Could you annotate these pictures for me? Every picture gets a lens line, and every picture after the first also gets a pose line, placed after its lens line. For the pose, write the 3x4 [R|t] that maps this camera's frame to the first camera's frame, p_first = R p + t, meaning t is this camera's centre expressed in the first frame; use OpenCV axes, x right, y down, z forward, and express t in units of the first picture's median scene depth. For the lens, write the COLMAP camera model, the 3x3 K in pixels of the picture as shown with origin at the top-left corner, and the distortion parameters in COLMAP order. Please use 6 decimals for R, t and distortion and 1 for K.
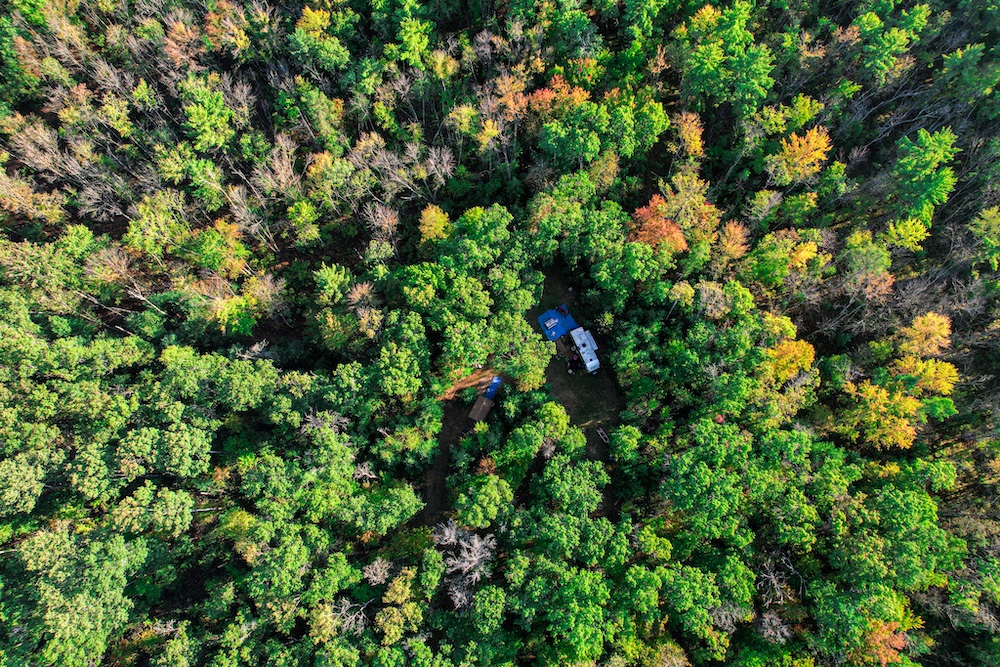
lens RADIAL K [[637.4, 0, 502.9], [0, 637.4, 329.8], [0, 0, 1]] dist [-0.080655, 0.074347]
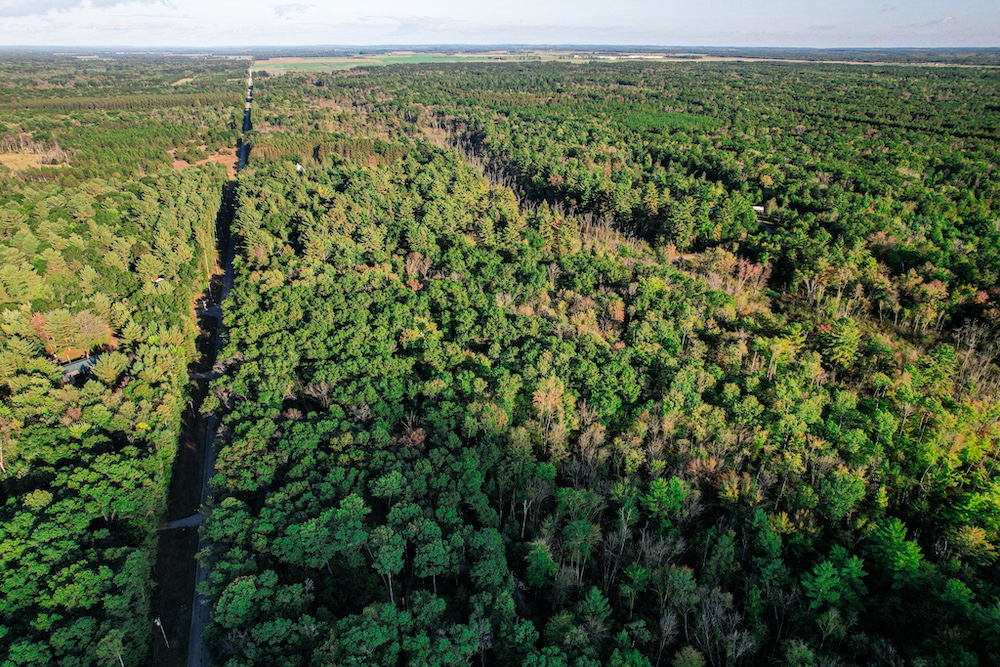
lens RADIAL K [[637.4, 0, 502.9], [0, 637.4, 329.8], [0, 0, 1]] dist [-0.080655, 0.074347]
pose [[0.325049, 0.391290, -0.860950, 0.479493], [-0.919547, 0.343383, -0.191109, 0.130038], [0.220856, 0.853804, 0.471425, -0.033541]]
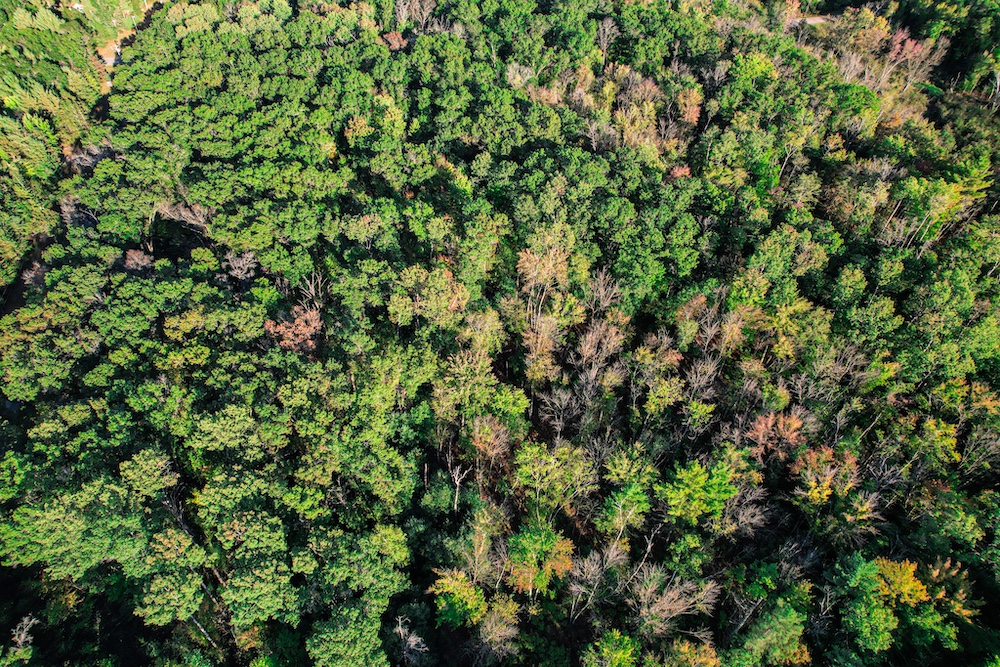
lens RADIAL K [[637.4, 0, 502.9], [0, 637.4, 329.8], [0, 0, 1]] dist [-0.080655, 0.074347]
pose [[0.196940, 0.706985, -0.679254, -0.131116], [-0.957180, 0.288591, 0.022852, -0.189469], [0.212183, 0.645668, 0.733547, 0.256396]]
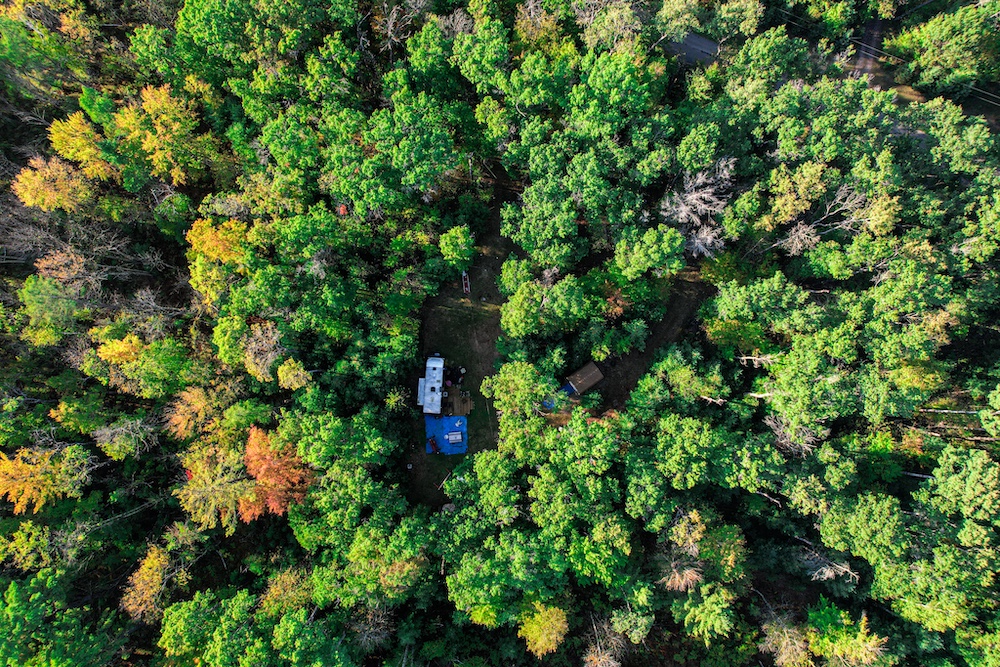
lens RADIAL K [[637.4, 0, 502.9], [0, 637.4, 329.8], [0, 0, 1]] dist [-0.080655, 0.074347]
pose [[-0.889039, -0.455350, 0.047604, 0.051359], [0.443698, -0.831289, 0.334799, -0.150474], [-0.112878, 0.318771, 0.941086, 0.248298]]
